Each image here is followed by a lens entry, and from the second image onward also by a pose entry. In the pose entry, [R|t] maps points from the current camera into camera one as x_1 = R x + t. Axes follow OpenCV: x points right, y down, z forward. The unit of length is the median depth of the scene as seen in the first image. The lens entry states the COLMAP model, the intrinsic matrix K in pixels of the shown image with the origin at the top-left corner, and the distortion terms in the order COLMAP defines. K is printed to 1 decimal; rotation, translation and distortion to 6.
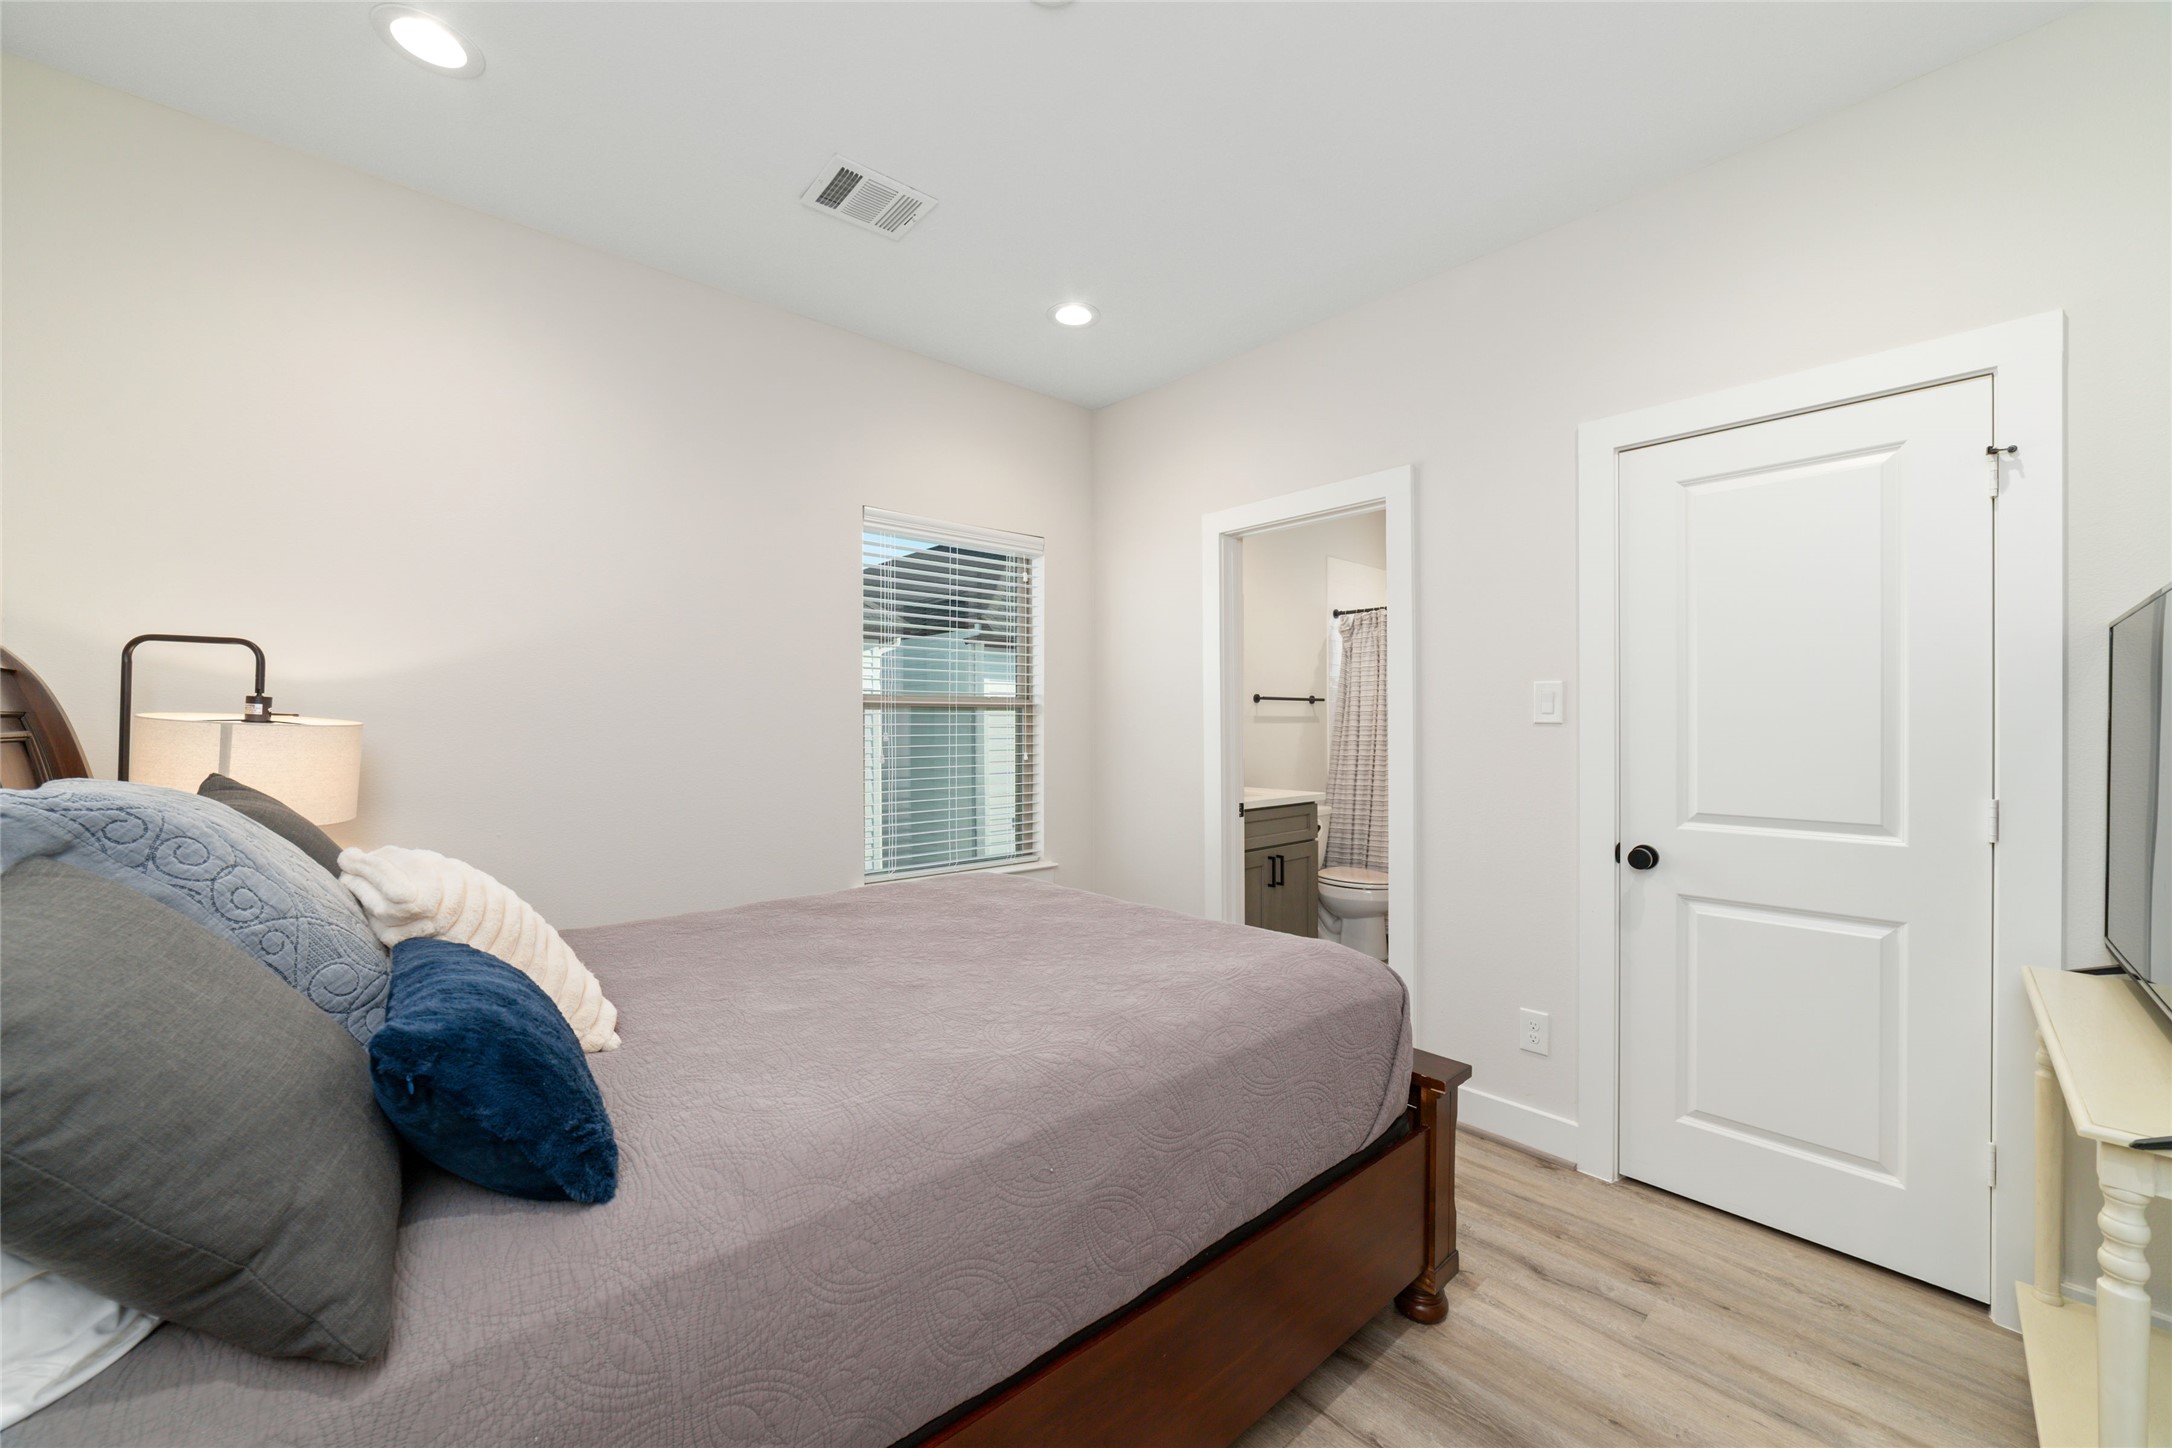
lens RADIAL K [[828.1, 0, 1088.6], [0, 828.1, 714.1], [0, 0, 1]] dist [-0.000321, 0.000551]
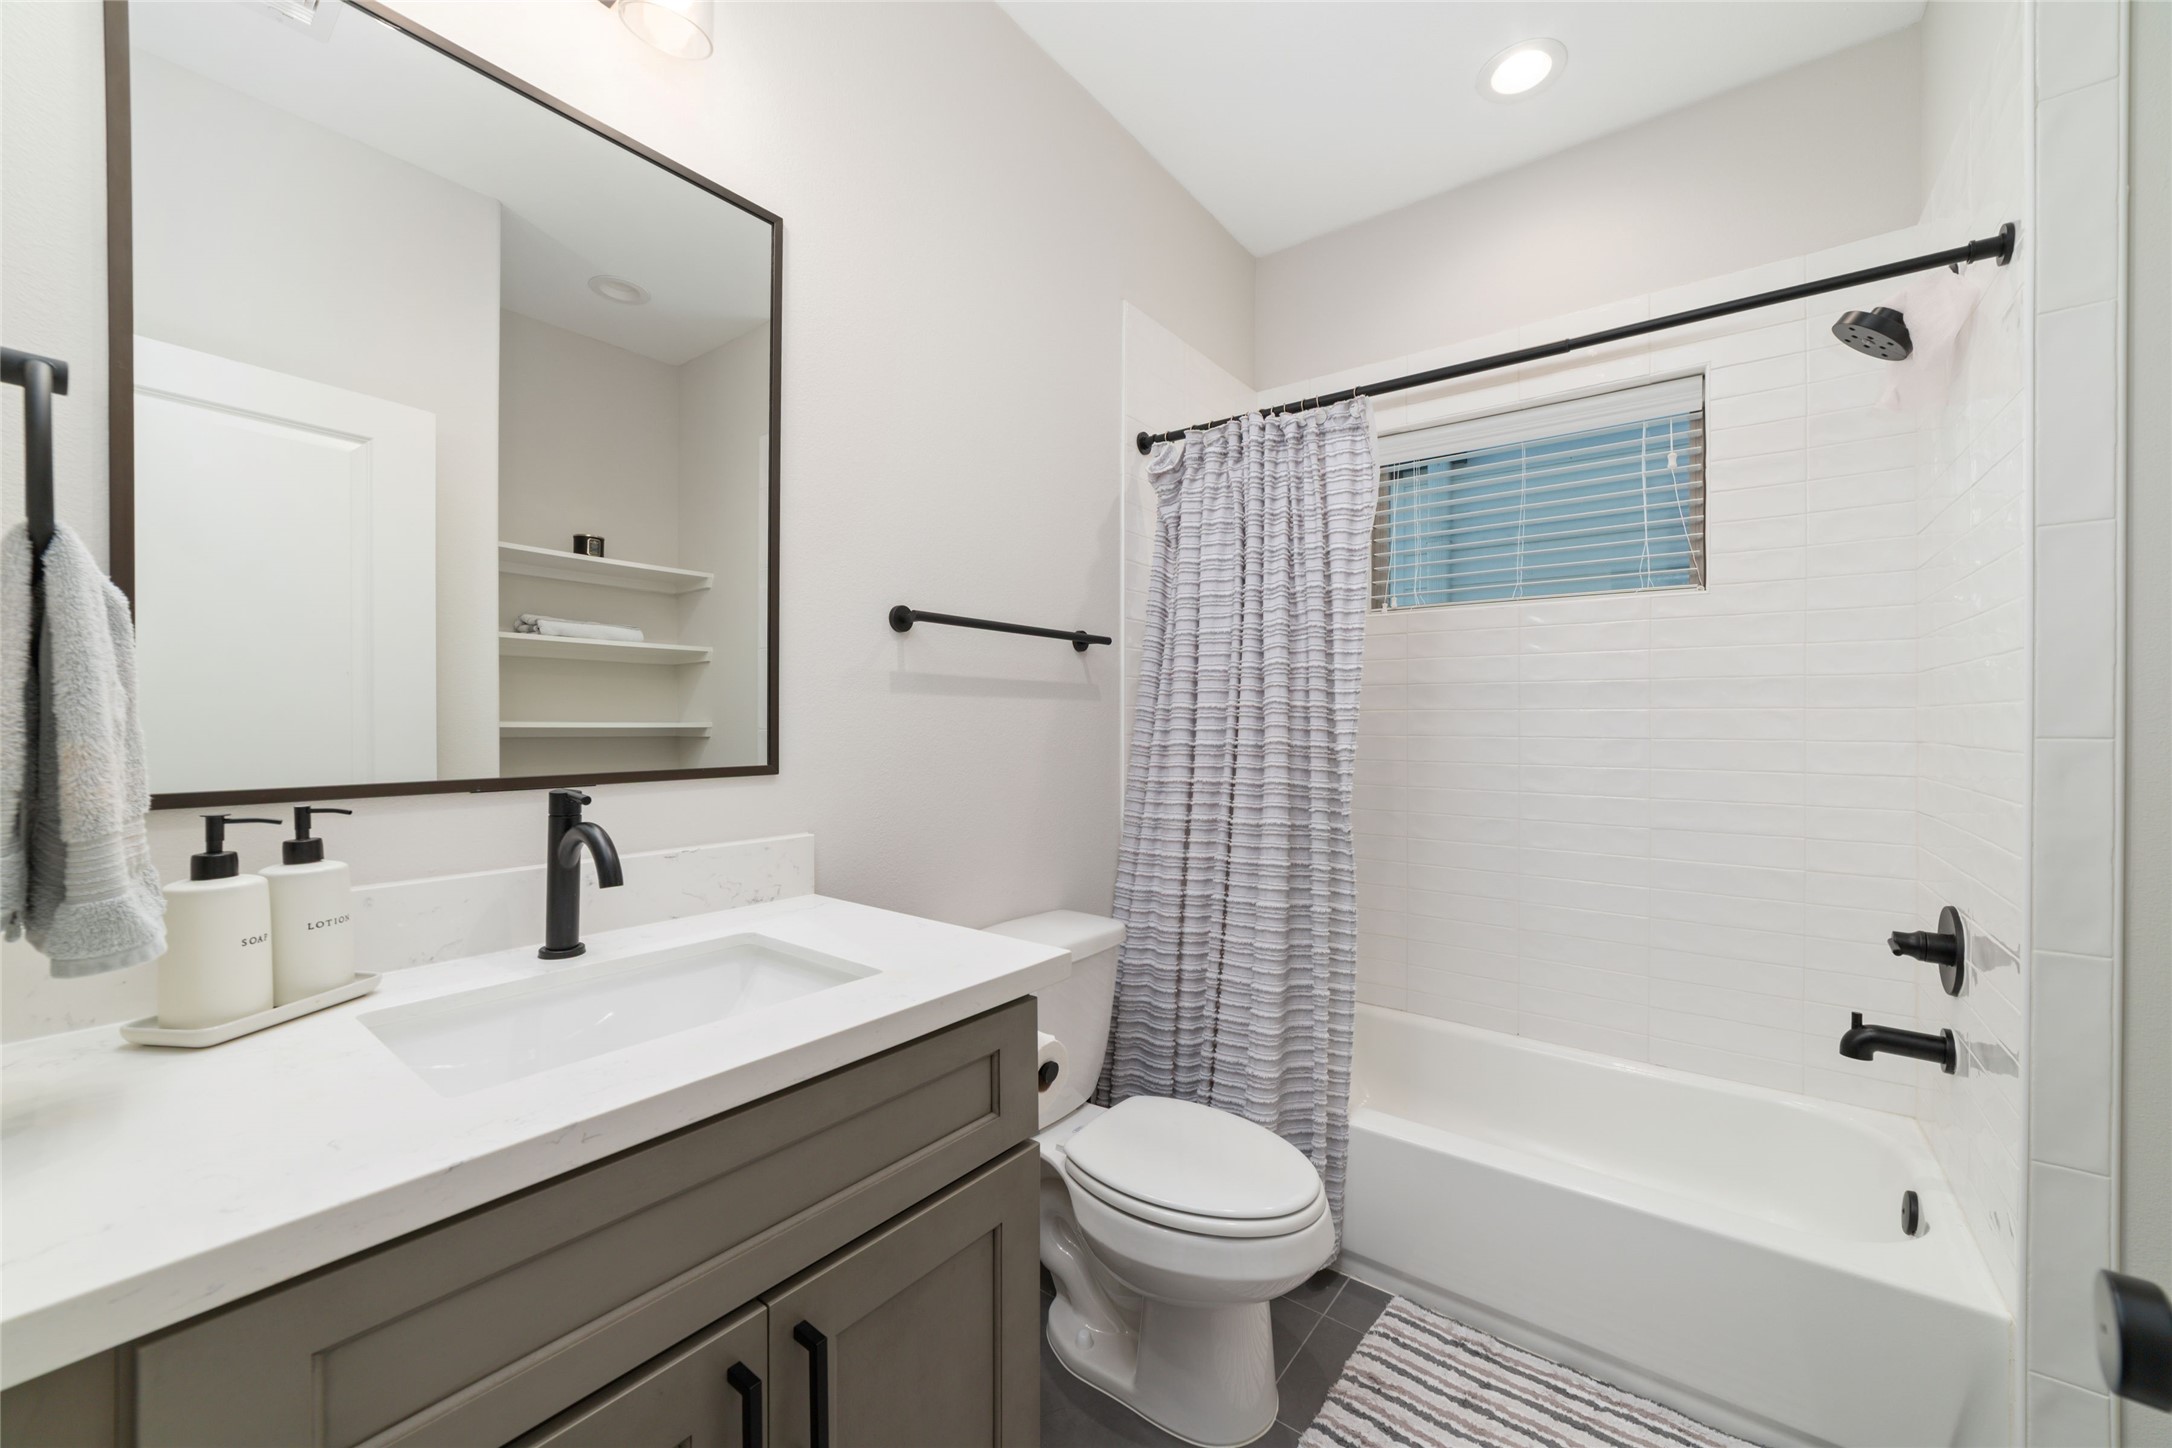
lens RADIAL K [[828.1, 0, 1068.2], [0, 828.1, 722.3], [0, 0, 1]] dist [-0.000321, 0.000551]
pose [[0.984603, 0.005385, 0.174722, 0.195846], [-0.006068, 0.999976, 0.003372, 0.020178], [-0.174700, -0.004380, 0.984612, 0.615353]]
